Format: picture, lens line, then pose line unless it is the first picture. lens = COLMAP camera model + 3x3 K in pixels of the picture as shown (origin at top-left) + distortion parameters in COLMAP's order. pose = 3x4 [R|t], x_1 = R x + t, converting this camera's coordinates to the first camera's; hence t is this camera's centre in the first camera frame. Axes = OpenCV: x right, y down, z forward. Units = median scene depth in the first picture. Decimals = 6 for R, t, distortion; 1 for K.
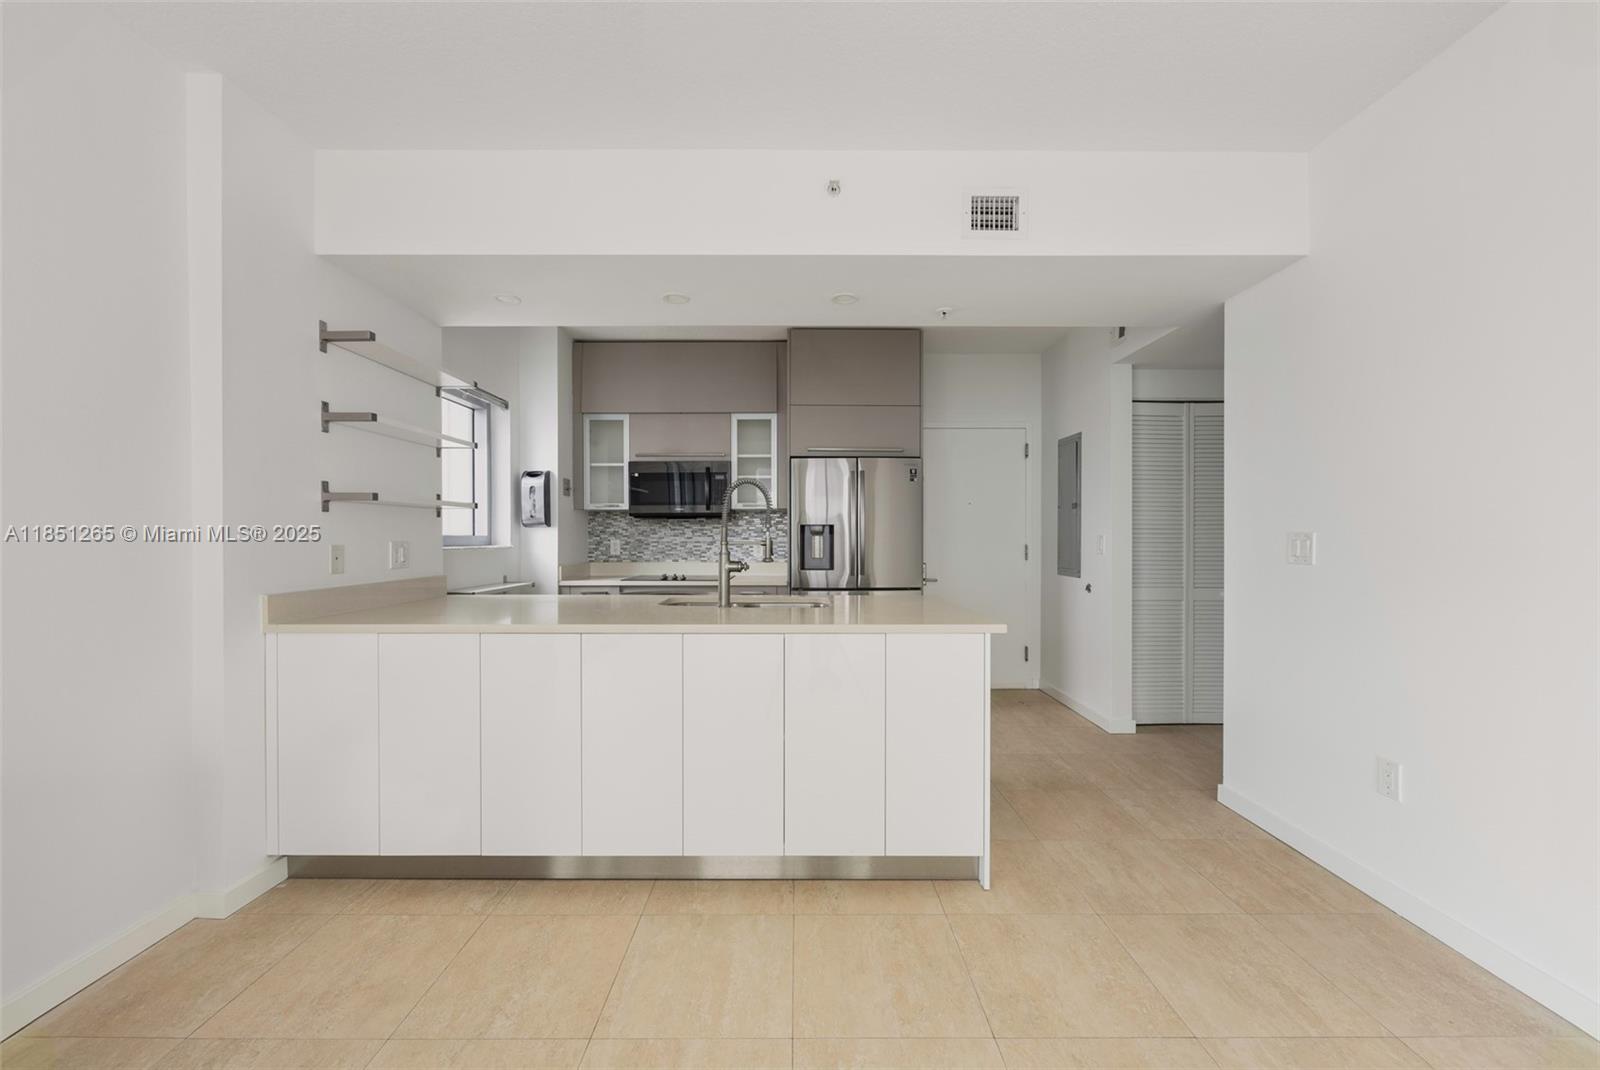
lens RADIAL K [[615.5, 0, 797.8], [0, 615.5, 542.3], [0, 0, 1]] dist [-0.003000, -0.000232]
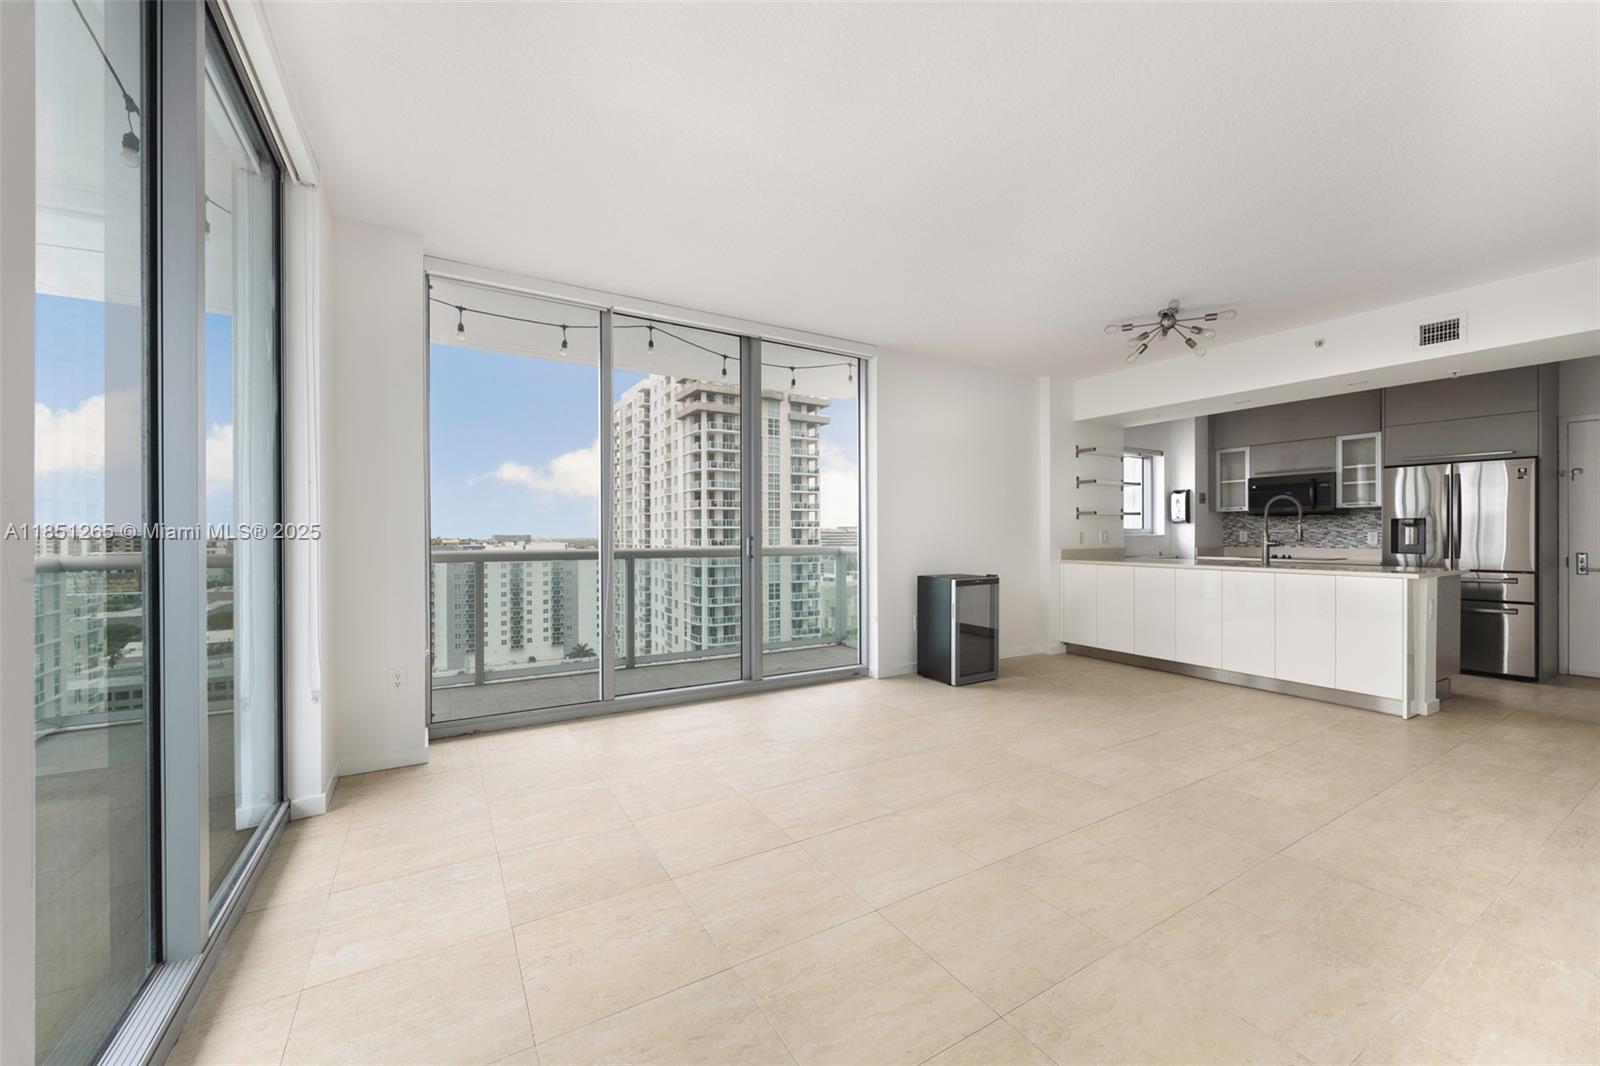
lens RADIAL K [[615.2, 0, 800.0], [0, 615.2, 533.0], [0, 0, 1]] dist [-0.001564, 0.000163]
pose [[0.513203, -0.002180, -0.858265, 0.481664], [-0.005841, 0.999965, -0.006033, 0.017392], [0.858247, 0.008109, 0.513172, -0.752215]]
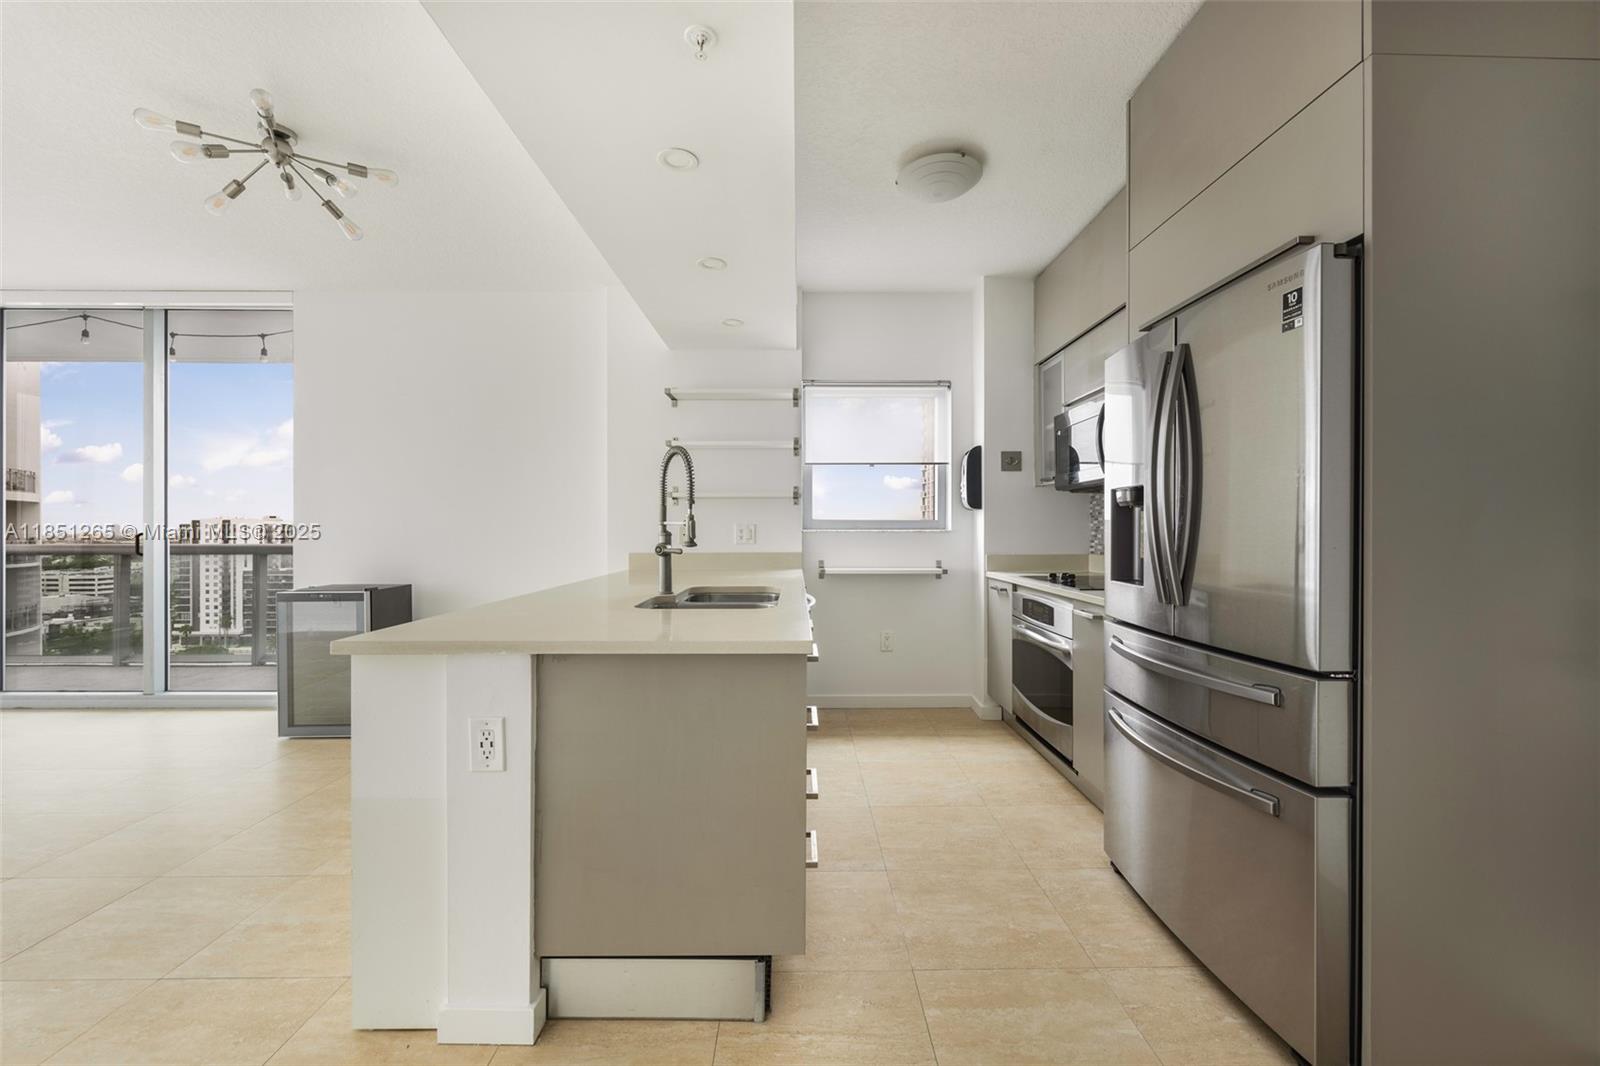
lens RADIAL K [[632.6, 0, 802.3], [0, 632.6, 526.2], [0, 0, 1]] dist [-0.001137, 0.000293]
pose [[0.012576, -0.003160, -0.999916, 0.513807], [-0.006476, 0.999974, -0.003242, 0.004923], [0.999900, 0.006516, 0.012555, 0.750053]]
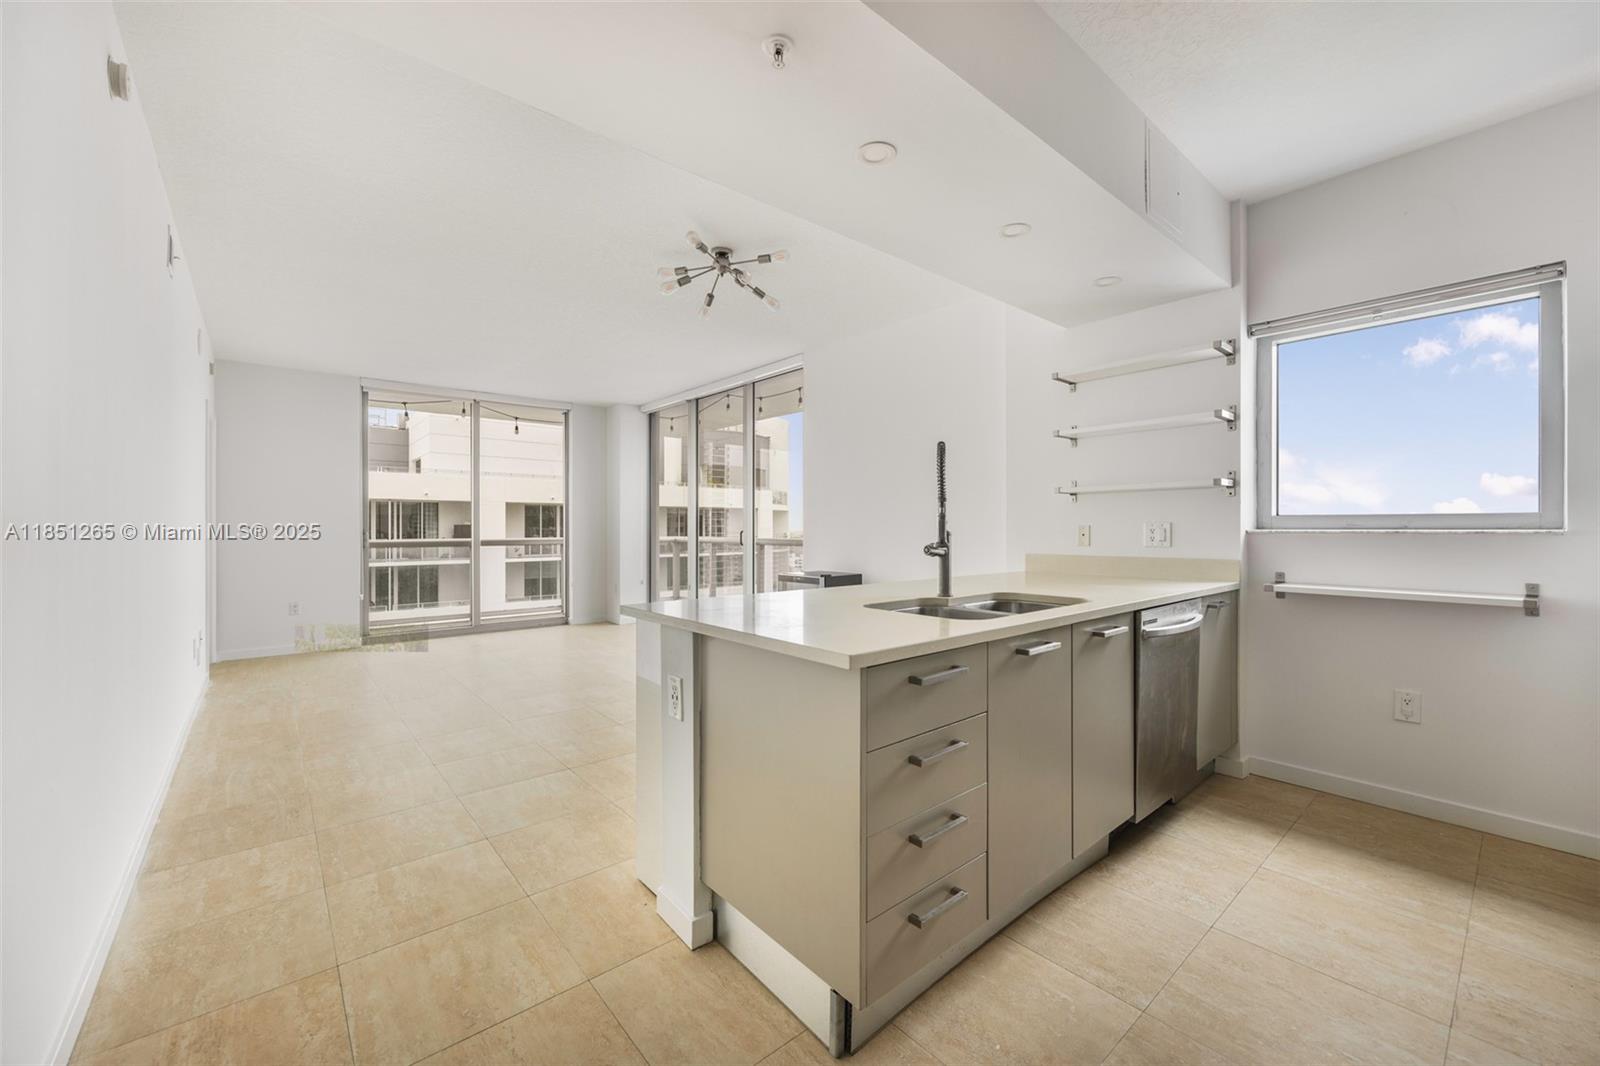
lens RADIAL K [[628.3, 0, 802.6], [0, 628.3, 524.7], [0, 0, 1]] dist [-0.002461, 0.000135]
pose [[-0.761523, -0.001699, -0.648135, 0.383007], [-0.003001, 0.999995, 0.000905, 0.002671], [0.648131, 0.002634, -0.761525, 0.974681]]
